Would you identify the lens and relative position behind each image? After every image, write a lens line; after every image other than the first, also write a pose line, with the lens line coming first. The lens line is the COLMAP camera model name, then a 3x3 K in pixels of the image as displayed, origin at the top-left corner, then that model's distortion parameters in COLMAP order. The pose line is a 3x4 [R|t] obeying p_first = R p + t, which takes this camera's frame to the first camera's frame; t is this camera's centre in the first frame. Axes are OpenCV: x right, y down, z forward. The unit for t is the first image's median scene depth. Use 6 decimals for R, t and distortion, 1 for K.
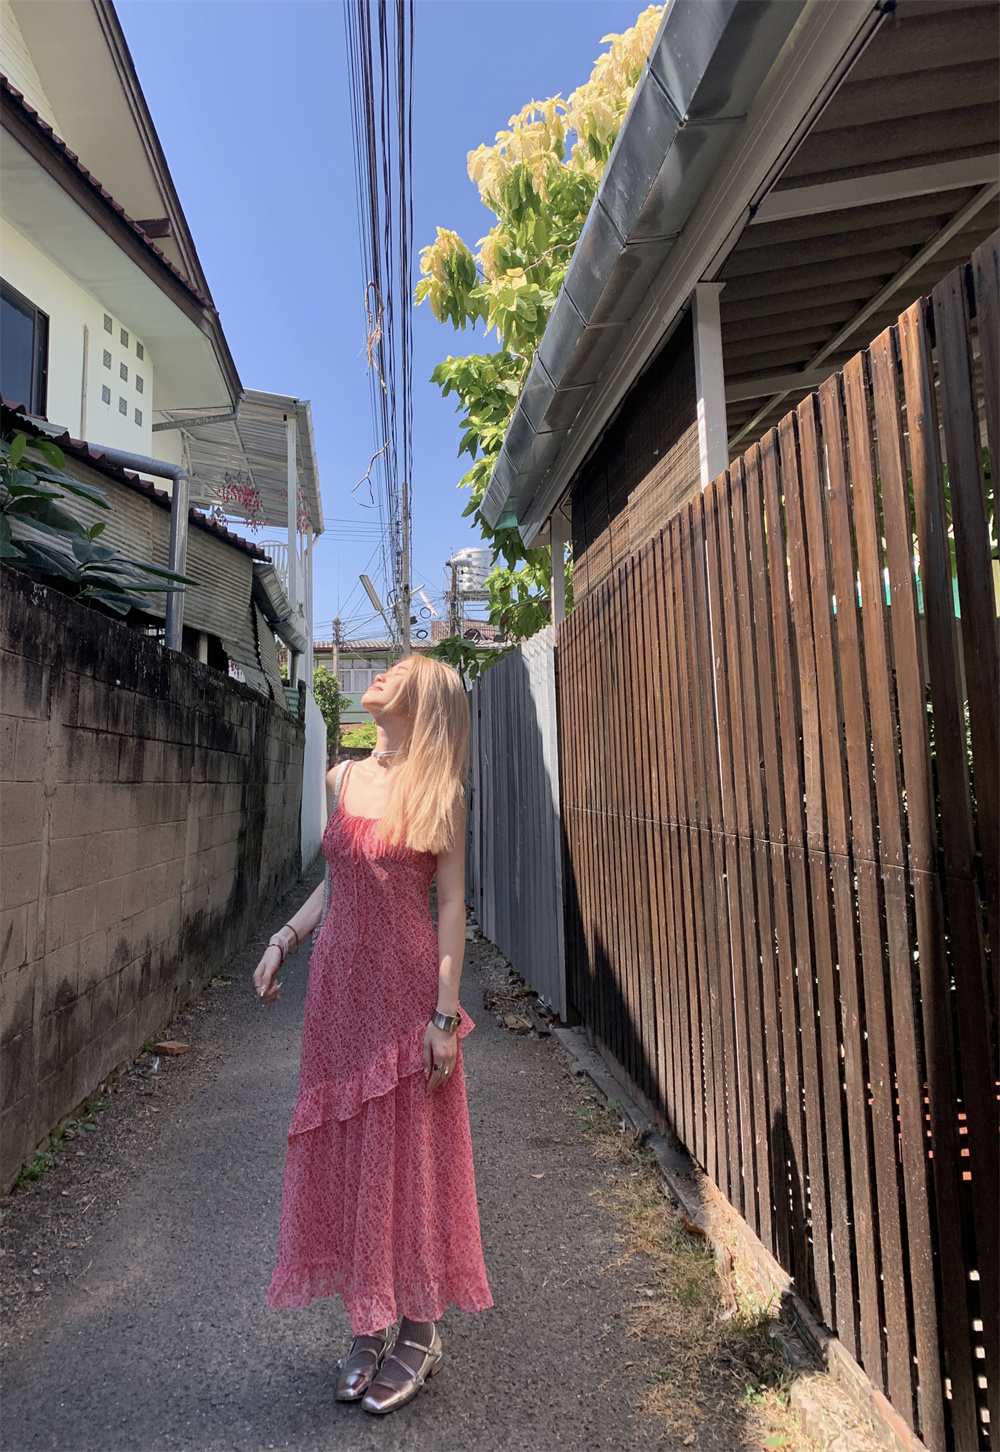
lens RADIAL K [[972.1, 0, 461.2], [0, 972.1, 652.4], [0, 0, 1]] dist [0.023739, -0.000766]
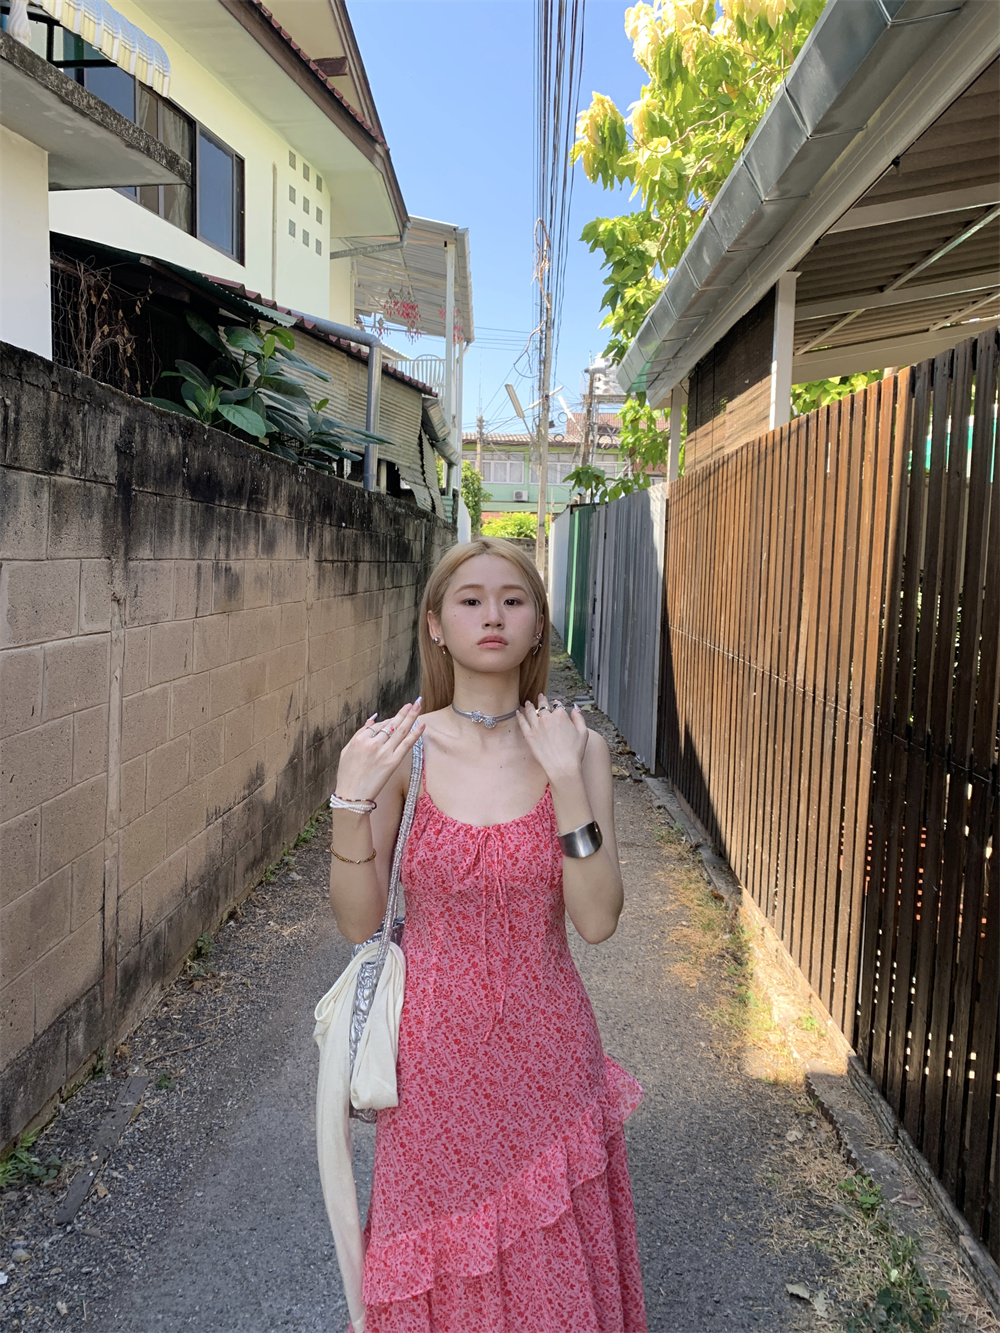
lens RADIAL K [[945.2, 0, 500.0], [0, 945.2, 666.5], [0, 0, 1]] dist [-0.027664, 0.001367]
pose [[0.994787, 0.056878, -0.084642, -0.003124], [-0.033575, 0.966409, 0.254808, -0.077567], [0.096291, -0.250637, 0.963280, -0.202641]]
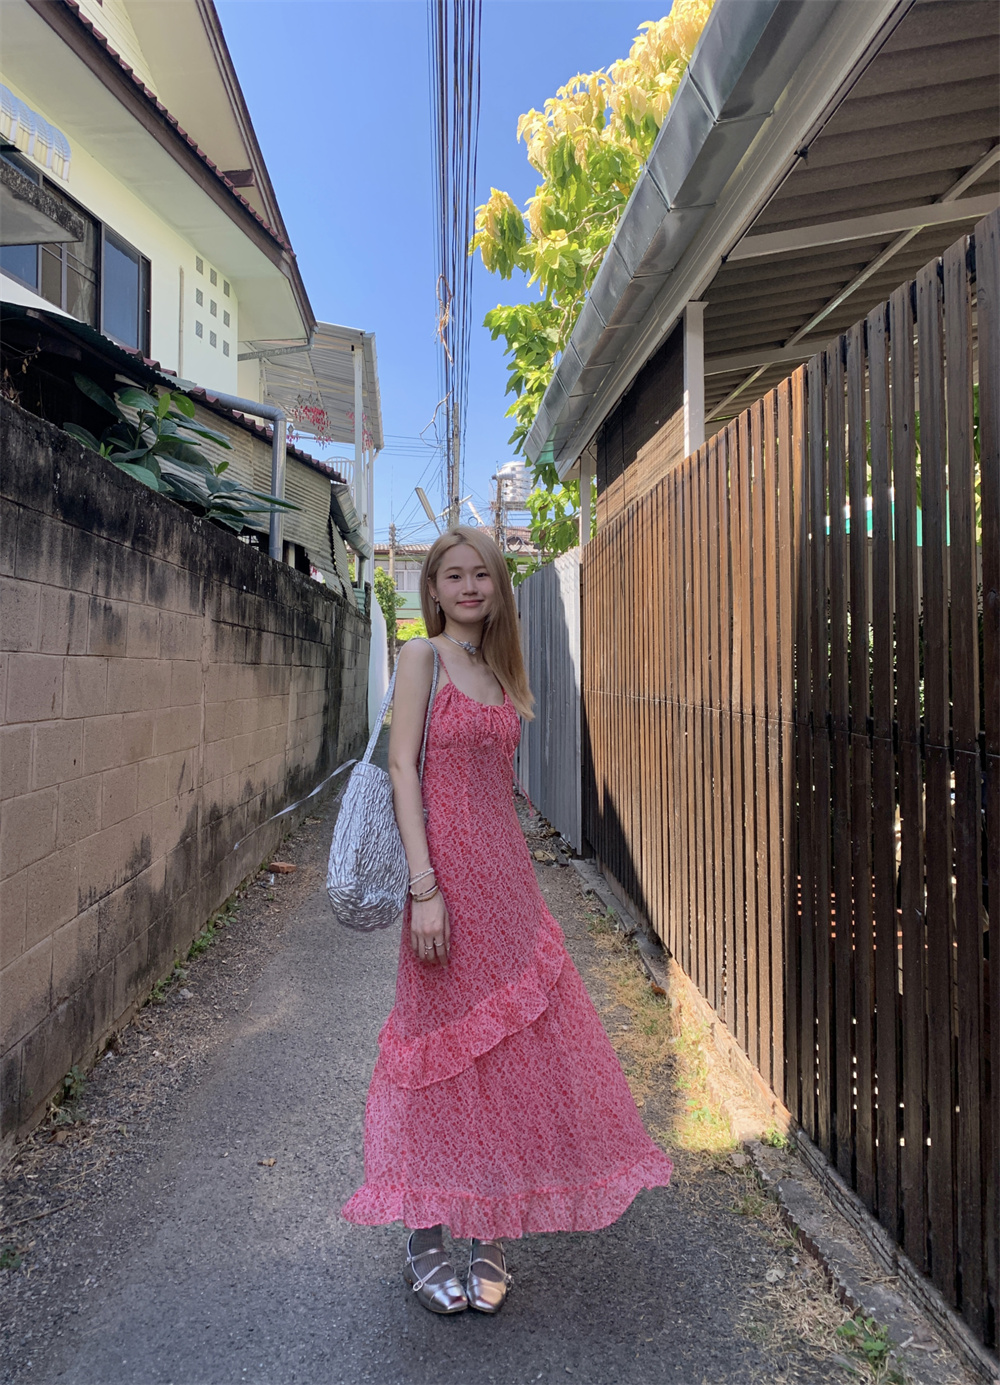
lens RADIAL K [[931.5, 0, 480.5], [0, 931.5, 653.2], [0, 0, 1]] dist [0.001418, -0.004356]
pose [[0.999562, 0.018918, -0.022768, -0.002204], [-0.016321, 0.993877, 0.109278, -0.015120], [0.024696, -0.108858, 0.993750, -0.157150]]
